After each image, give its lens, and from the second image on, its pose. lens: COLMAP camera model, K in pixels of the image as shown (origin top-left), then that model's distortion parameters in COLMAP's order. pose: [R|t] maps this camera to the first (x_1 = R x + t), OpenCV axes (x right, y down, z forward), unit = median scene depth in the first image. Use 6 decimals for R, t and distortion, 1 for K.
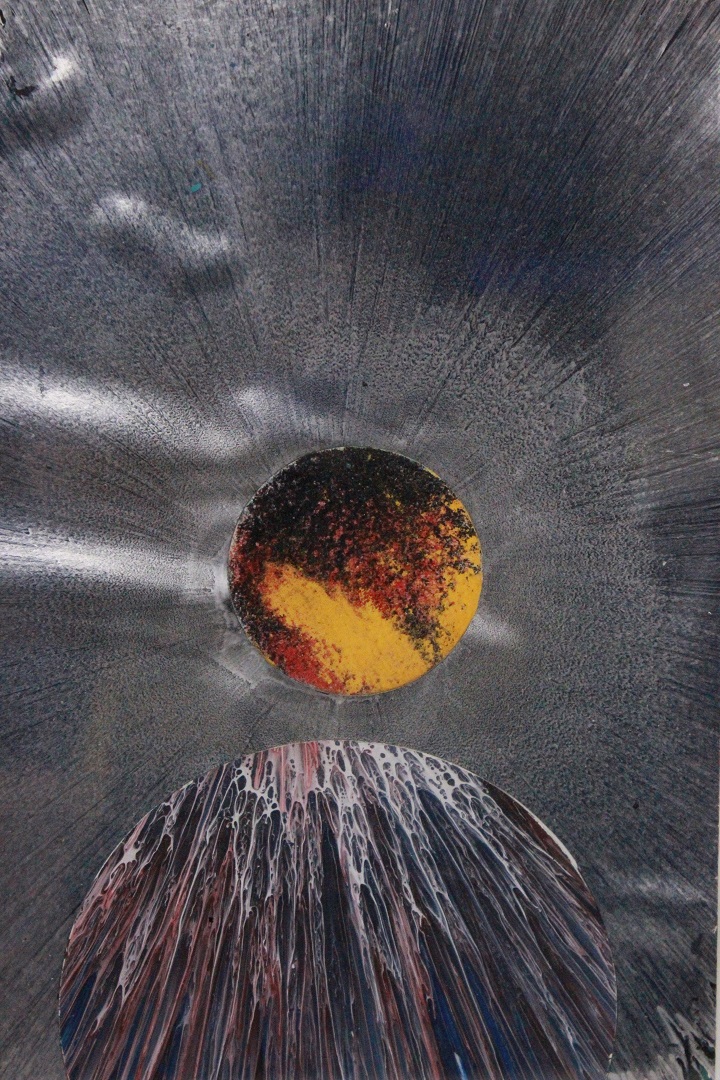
lens RADIAL K [[1655.1, 0, 367.5], [0, 1655.1, 535.1], [0, 0, 1]] dist [0.028123, 0.000000]
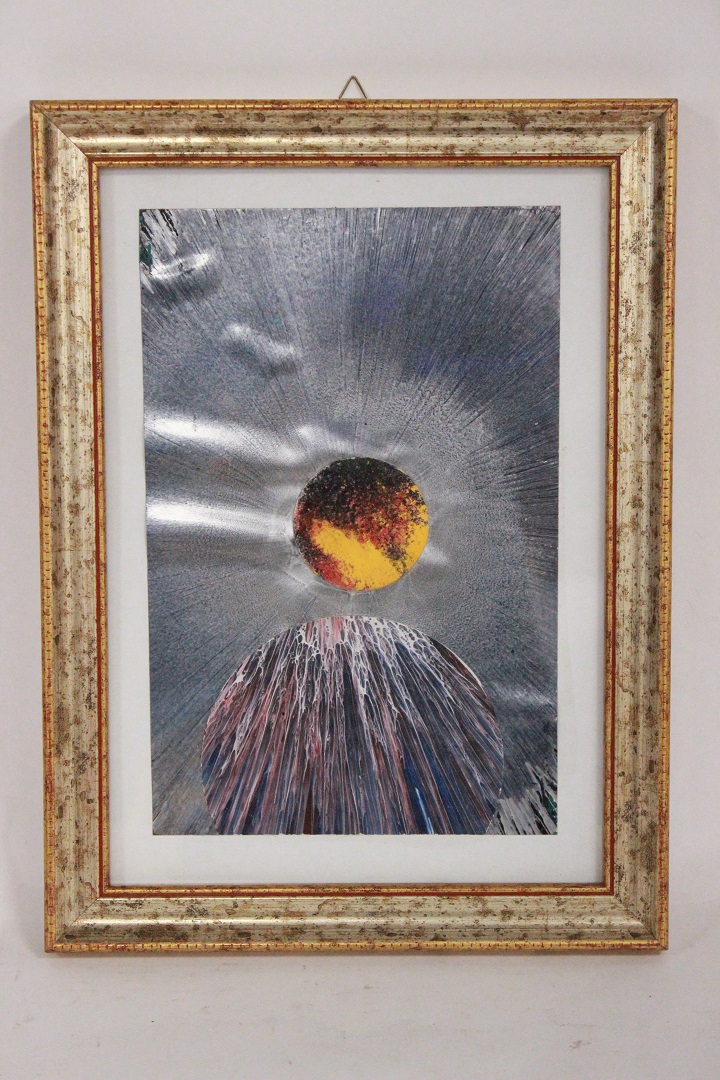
lens RADIAL K [[1574.7, 0, 356.4], [0, 1574.7, 540.4], [0, 0, 1]] dist [0.014222, 0.000000]
pose [[0.998672, 0.001889, -0.051476, 0.078606], [-0.002752, 0.999857, -0.016696, 0.069853], [0.051437, 0.016815, 0.998535, -0.769431]]
